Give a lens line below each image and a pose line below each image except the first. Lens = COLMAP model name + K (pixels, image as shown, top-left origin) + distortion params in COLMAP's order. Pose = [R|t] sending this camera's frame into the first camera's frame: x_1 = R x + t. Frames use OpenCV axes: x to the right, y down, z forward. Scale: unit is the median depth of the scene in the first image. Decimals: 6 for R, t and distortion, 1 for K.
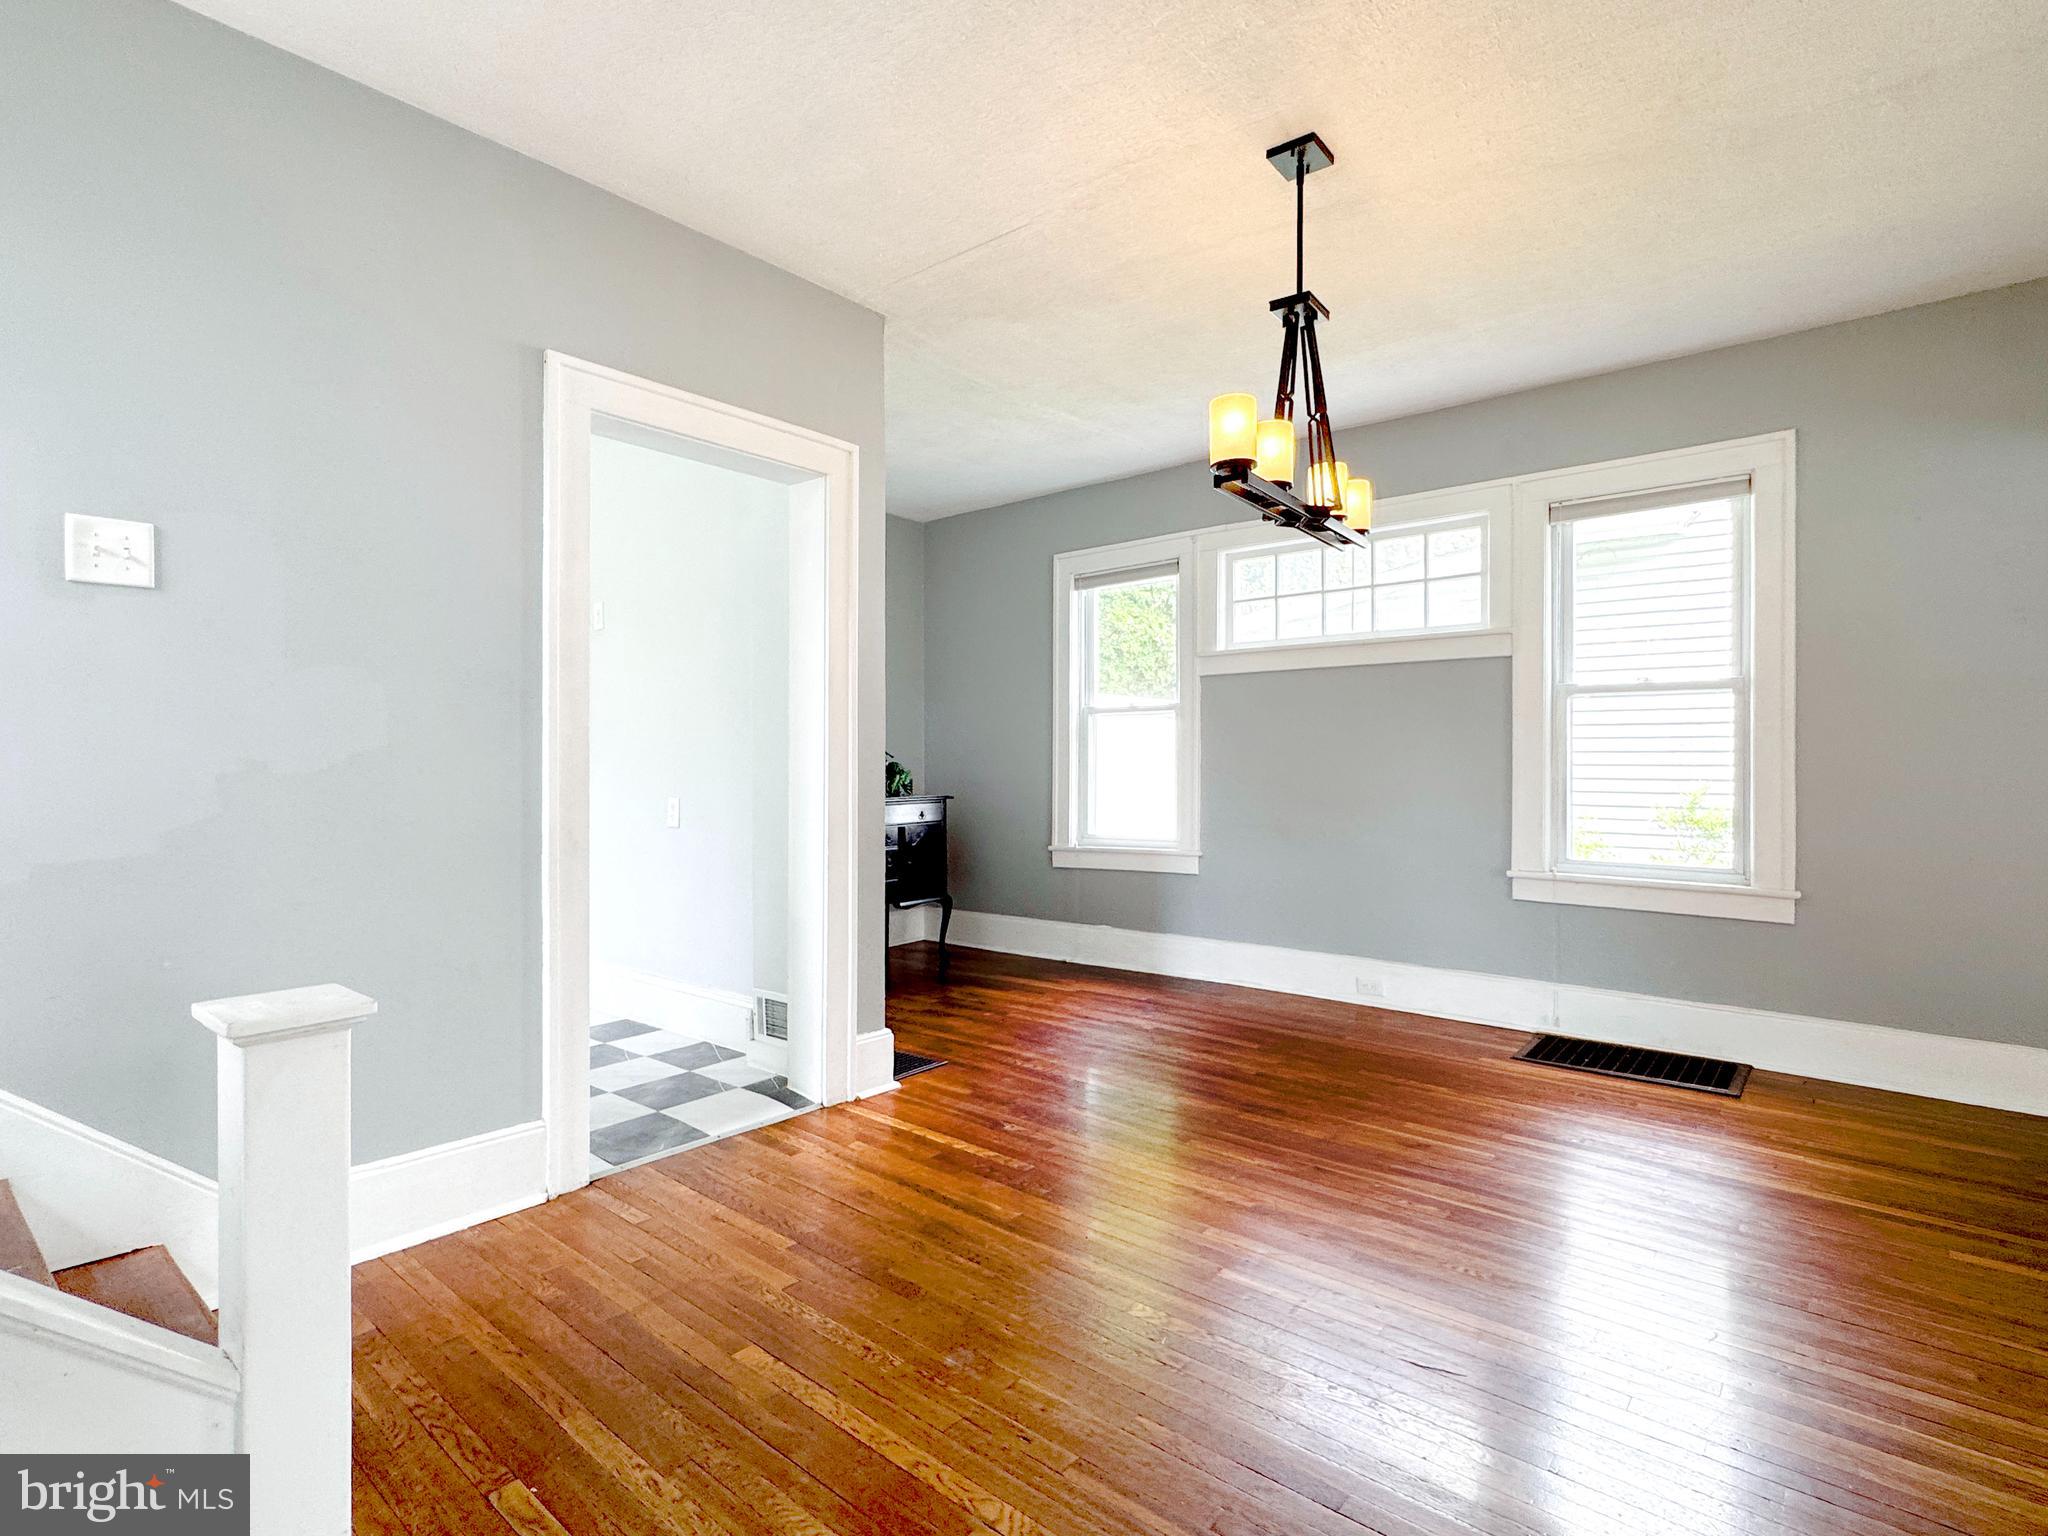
lens RADIAL K [[1036.3, 0, 1038.1], [0, 1036.3, 760.2], [0, 0, 1]] dist [-0.002421, 0.000169]
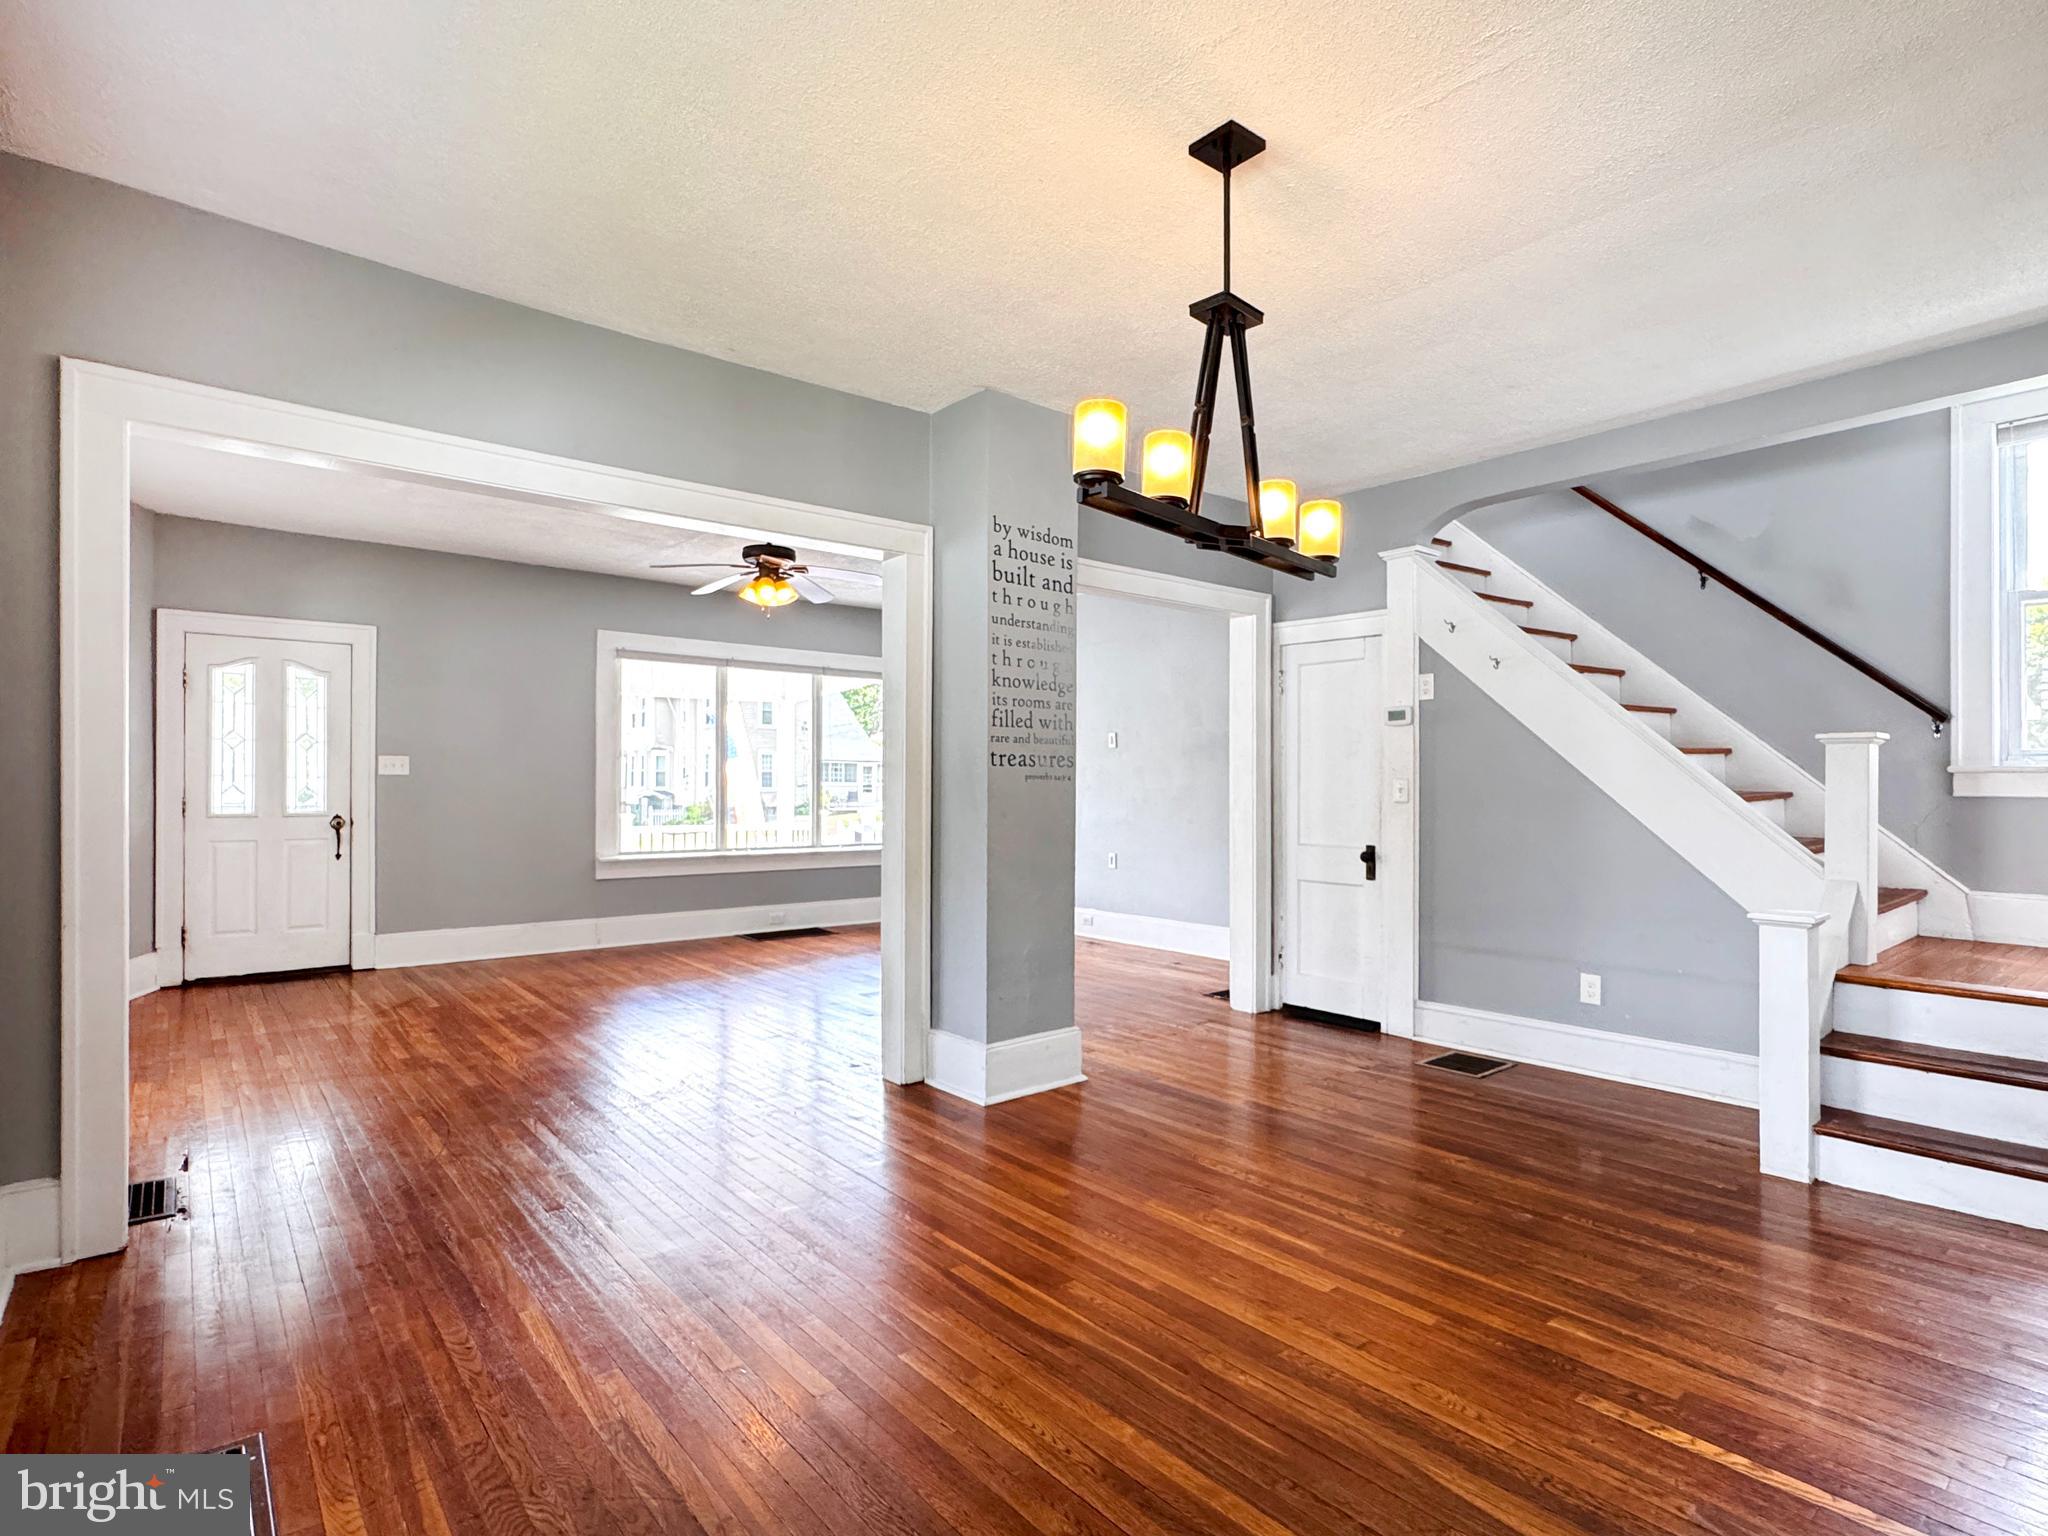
lens RADIAL K [[1036.3, 0, 1038.8], [0, 1036.3, 787.5], [0, 0, 1]] dist [-0.002421, 0.000169]
pose [[-0.982476, -0.006237, 0.186286, 0.160202], [-0.005205, 0.999968, 0.006027, -0.012951], [-0.186318, 0.004952, -0.982477, 1.252710]]
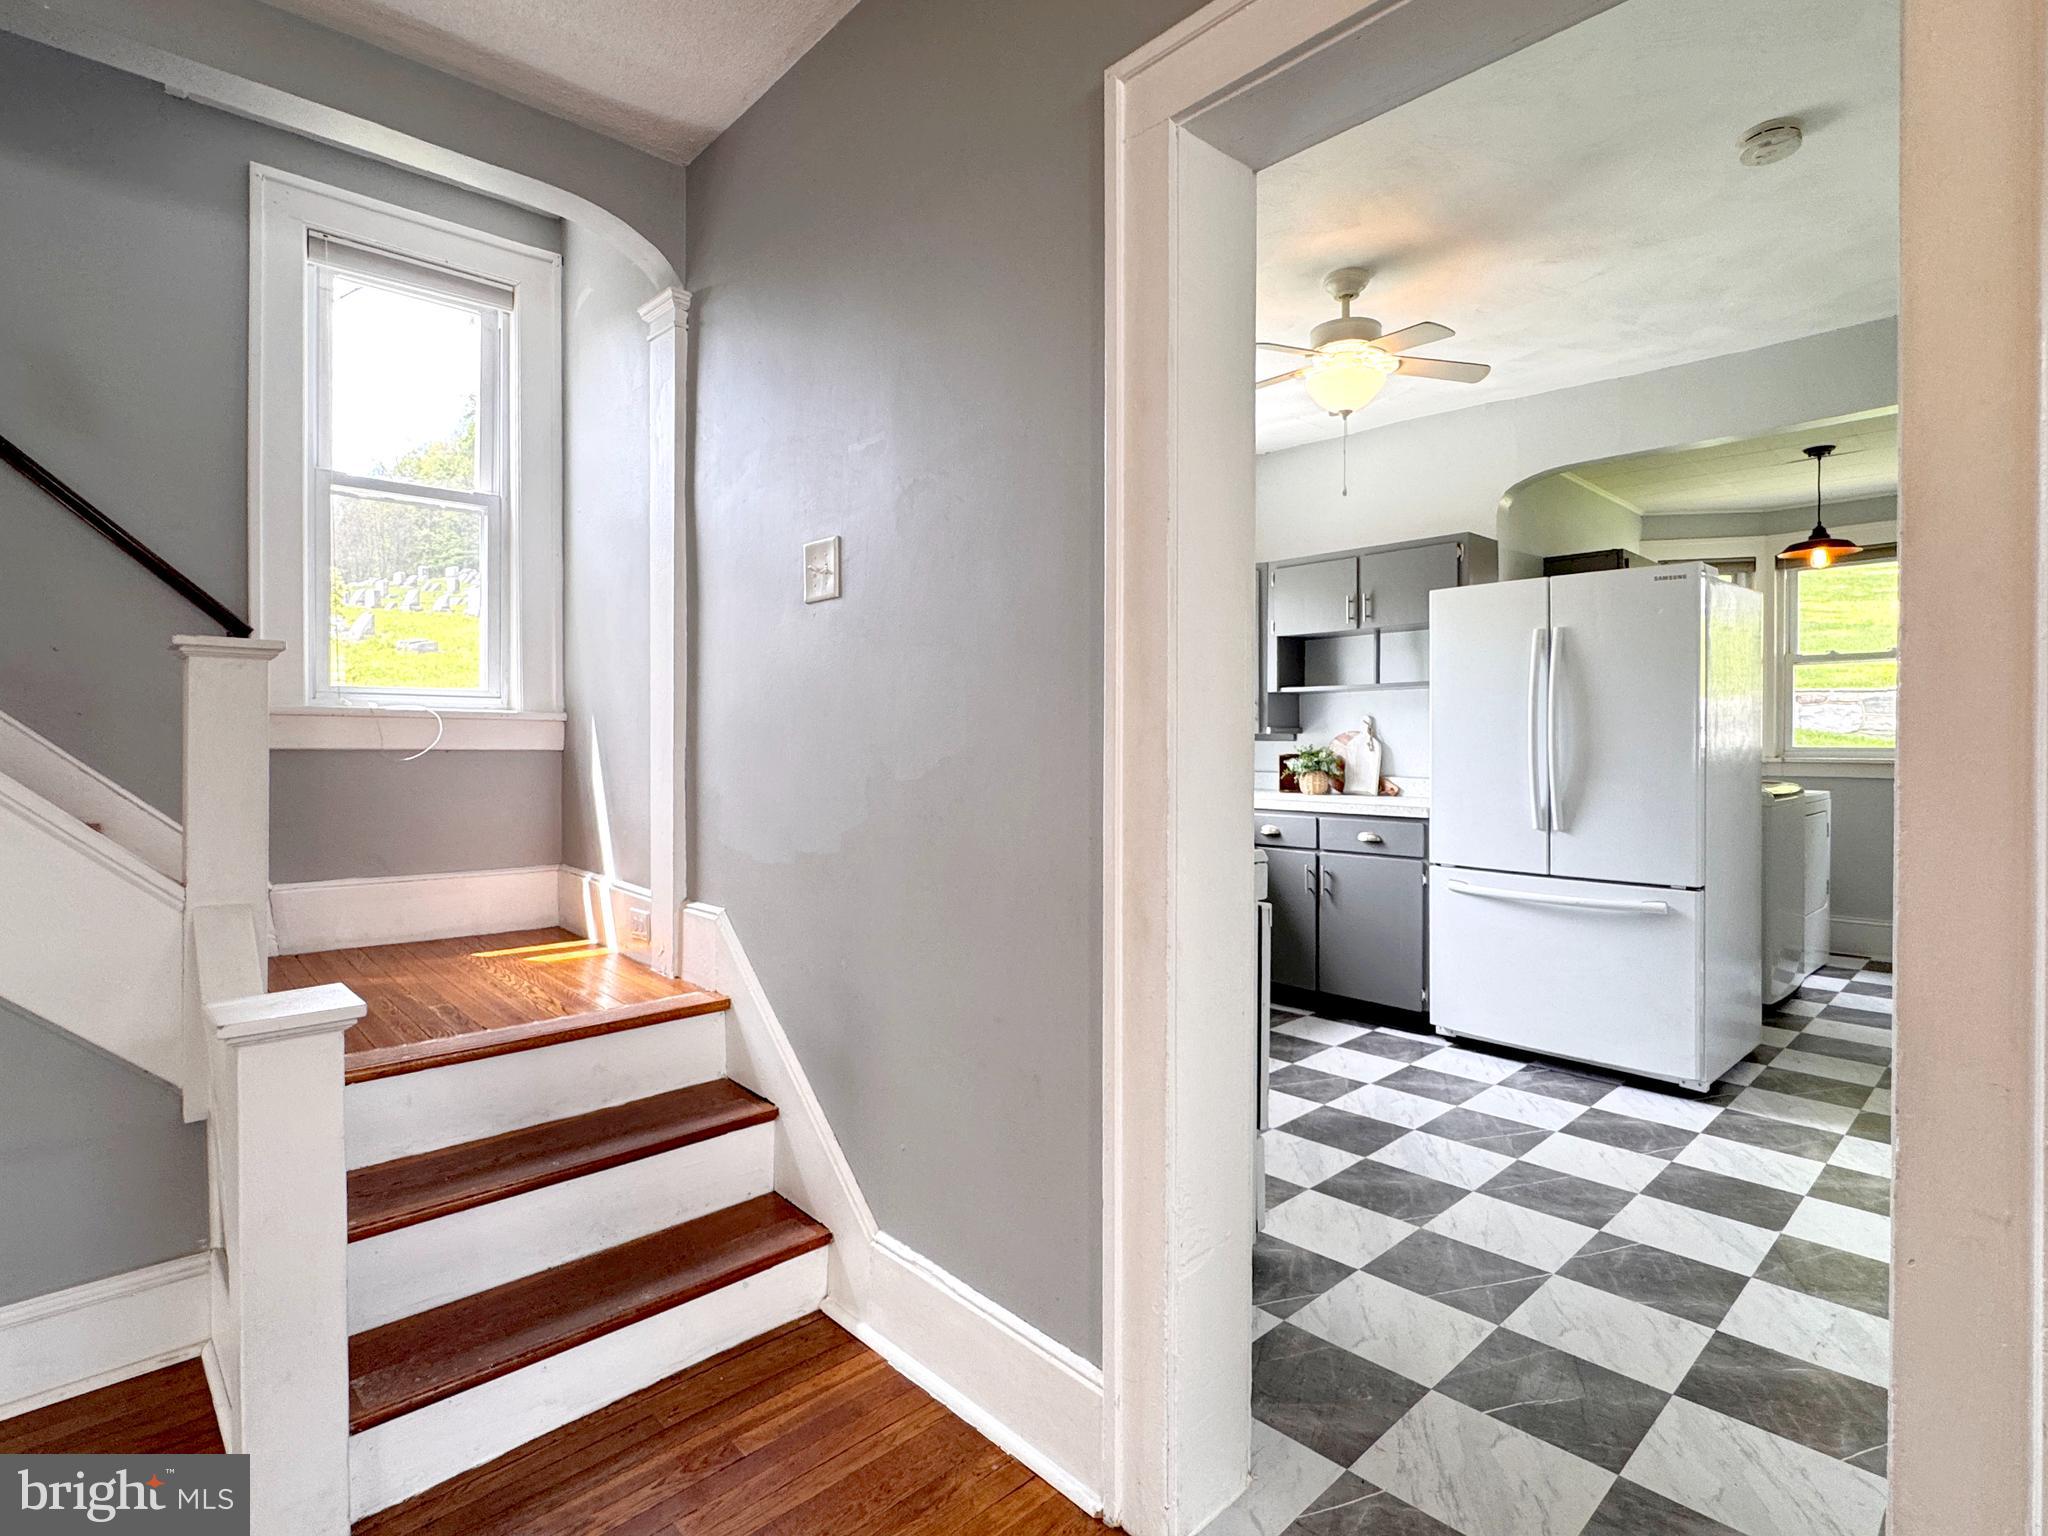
lens RADIAL K [[1036.3, 0, 1007.5], [0, 1036.3, 726.5], [0, 0, 1]] dist [-0.002421, 0.000169]
pose [[-0.132964, -0.013372, -0.991031, 0.079036], [-0.007257, 0.999895, -0.012518, -0.012085], [0.991094, 0.005528, -0.133047, 0.670545]]
